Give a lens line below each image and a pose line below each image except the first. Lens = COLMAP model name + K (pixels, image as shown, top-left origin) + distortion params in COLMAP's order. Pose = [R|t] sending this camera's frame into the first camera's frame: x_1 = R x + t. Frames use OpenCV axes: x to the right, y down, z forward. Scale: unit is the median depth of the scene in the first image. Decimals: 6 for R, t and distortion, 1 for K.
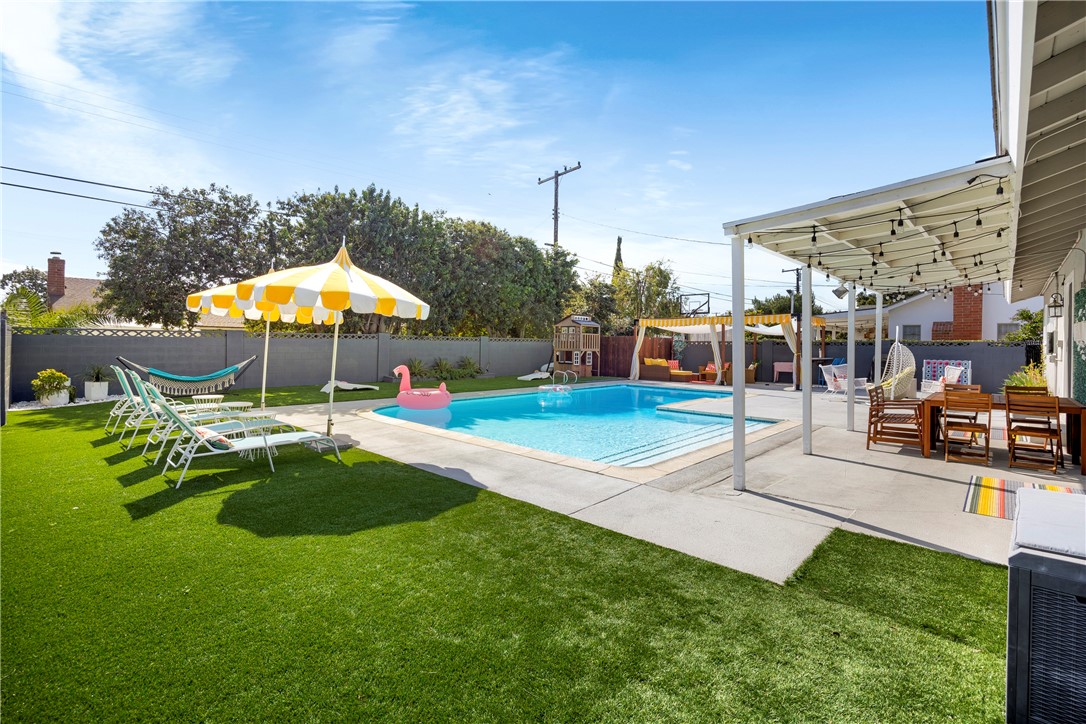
lens RADIAL K [[480.1, 0, 543.0], [0, 480.1, 362.0], [0, 0, 1]] dist [-0.002874, -0.000560]
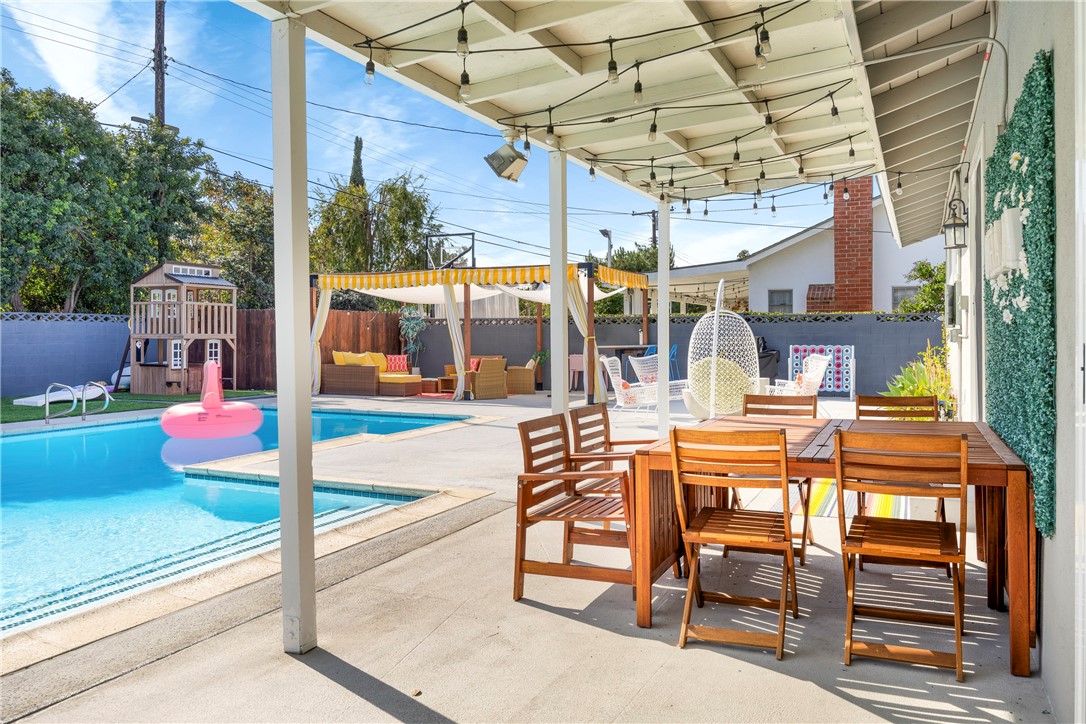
lens RADIAL K [[779.1, 0, 543.0], [0, 779.1, 362.0], [0, 0, 1]] dist [0.004129, -0.002099]
pose [[0.948885, -0.022411, 0.314825, 0.166739], [0.021979, 0.999746, 0.004922, 0.003936], [-0.314855, 0.002249, 0.949137, 0.150058]]
